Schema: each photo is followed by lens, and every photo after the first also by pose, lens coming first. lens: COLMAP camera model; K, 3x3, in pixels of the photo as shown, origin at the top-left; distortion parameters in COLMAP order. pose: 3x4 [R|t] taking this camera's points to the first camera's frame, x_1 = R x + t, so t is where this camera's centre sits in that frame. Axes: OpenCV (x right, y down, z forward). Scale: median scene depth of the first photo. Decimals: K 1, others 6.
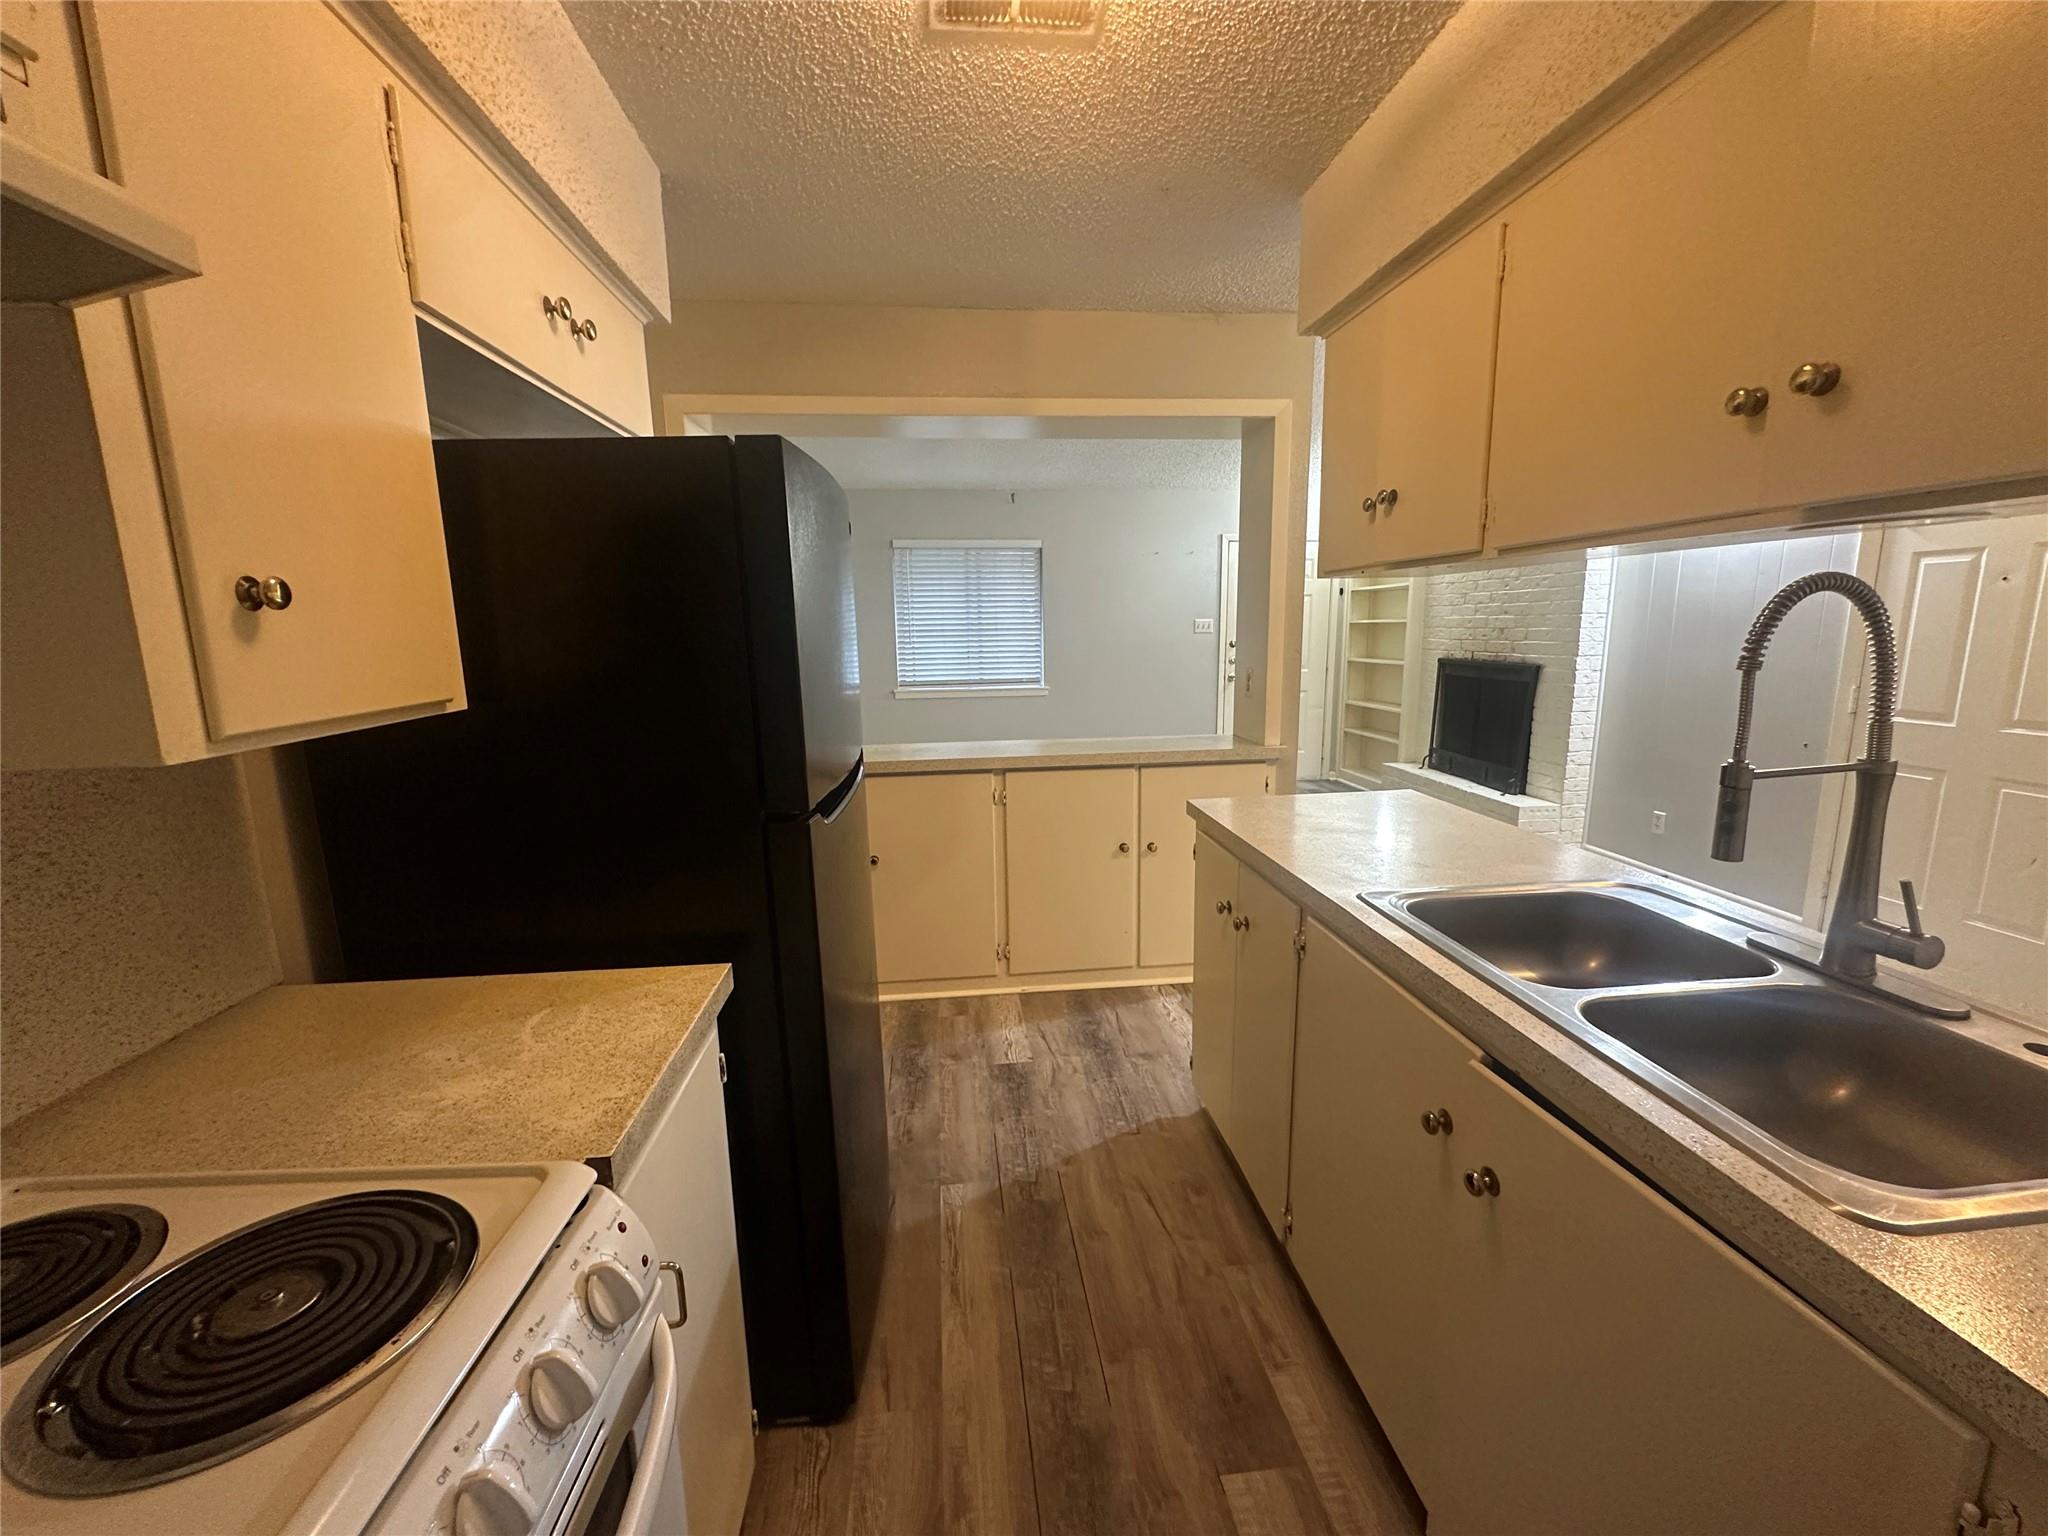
lens RADIAL K [[816.1, 0, 1022.4], [0, 816.1, 767.7], [0, 0, 1]] dist [-0.004234, 0.000614]
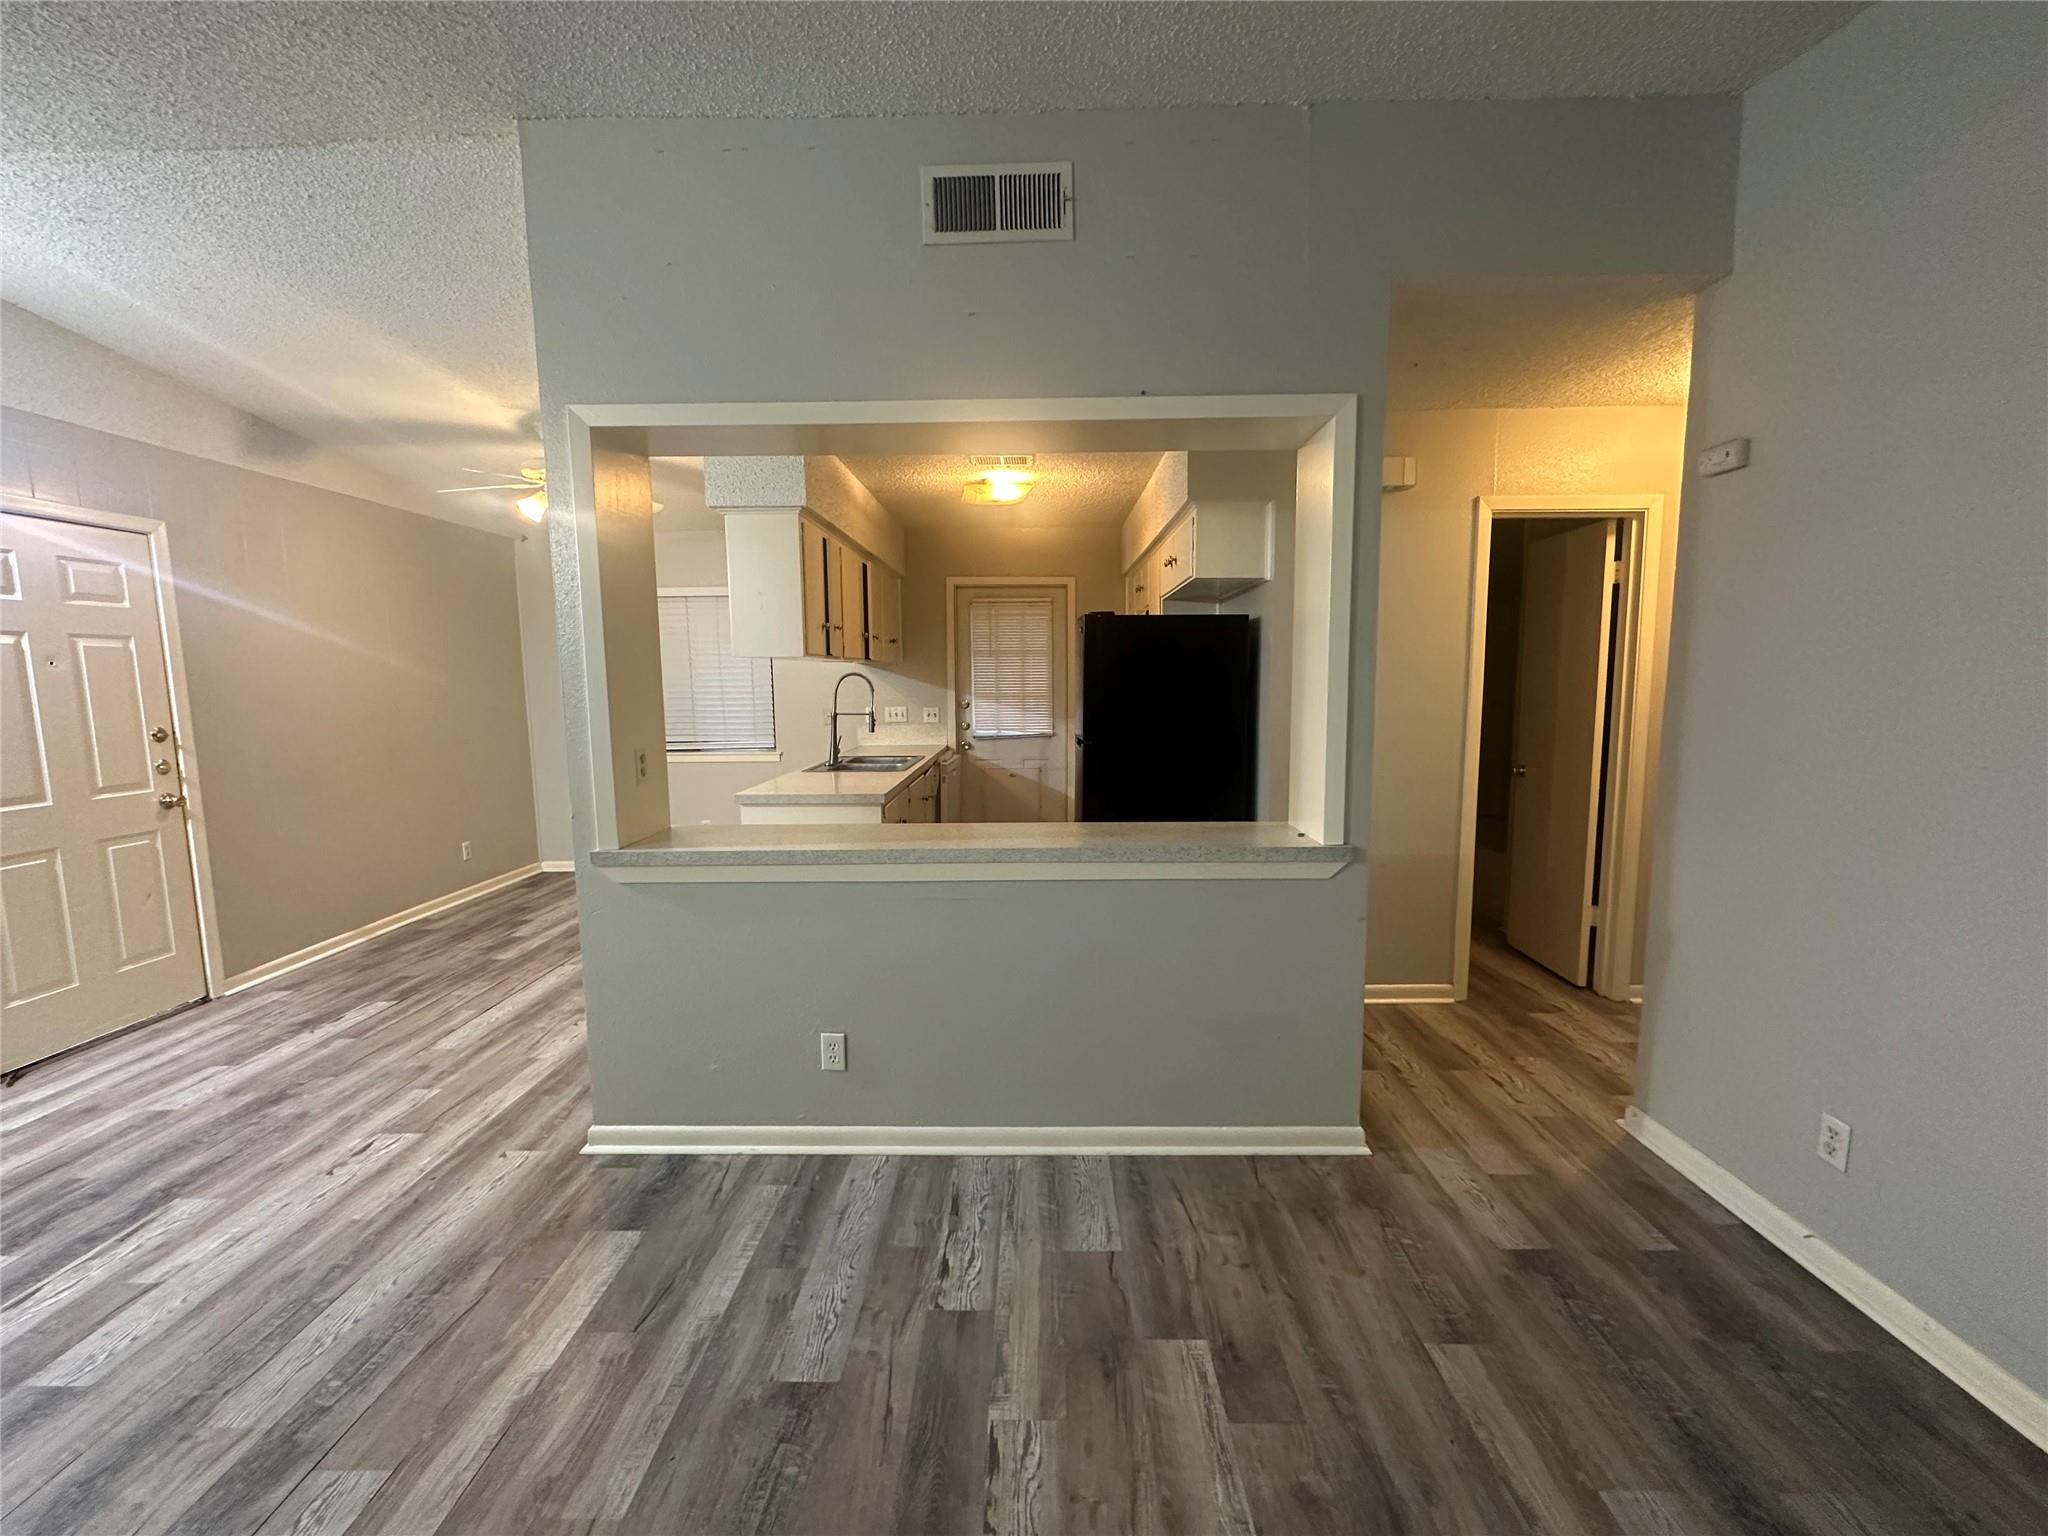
lens RADIAL K [[816.1, 0, 1022.4], [0, 816.1, 767.7], [0, 0, 1]] dist [-0.004234, 0.000614]
pose [[-0.992230, 0.013382, 0.123694, -0.196444], [0.047846, 0.958784, 0.280077, -0.335302], [-0.114848, 0.283819, -0.951975, 1.890008]]
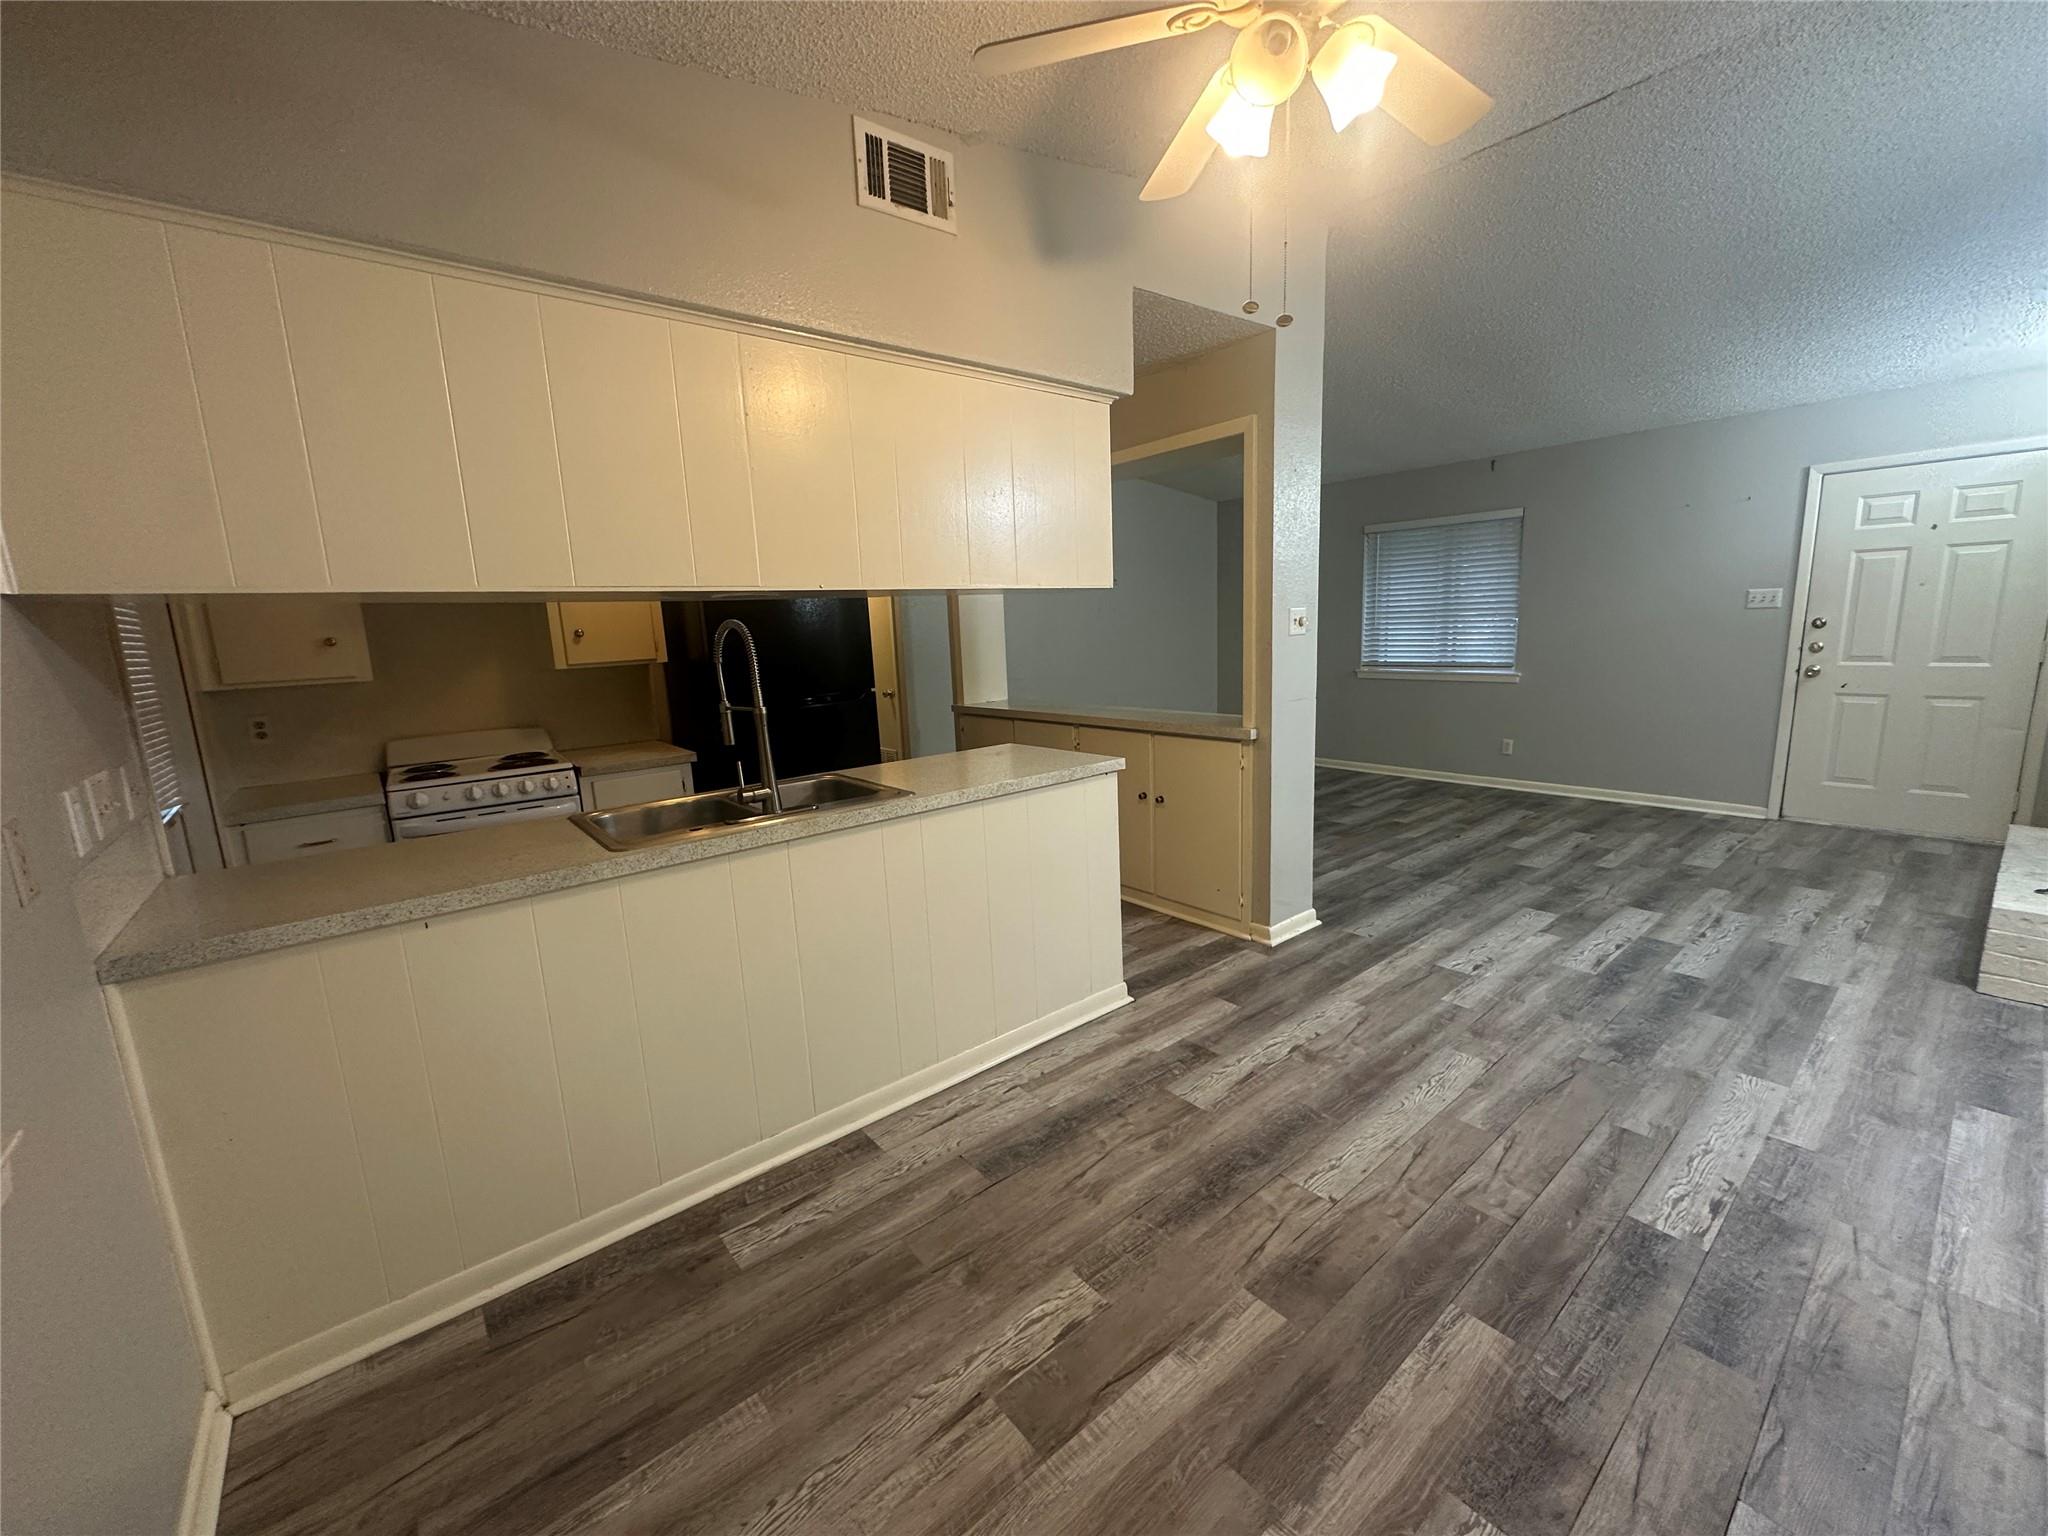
lens RADIAL K [[816.1, 0, 1022.4], [0, 816.1, 767.7], [0, 0, 1]] dist [-0.004234, 0.000614]
pose [[0.550076, 0.139893, -0.823314, 1.128537], [-0.111820, 0.989330, 0.093392, -0.045627], [0.827595, 0.040690, 0.559850, 0.139566]]
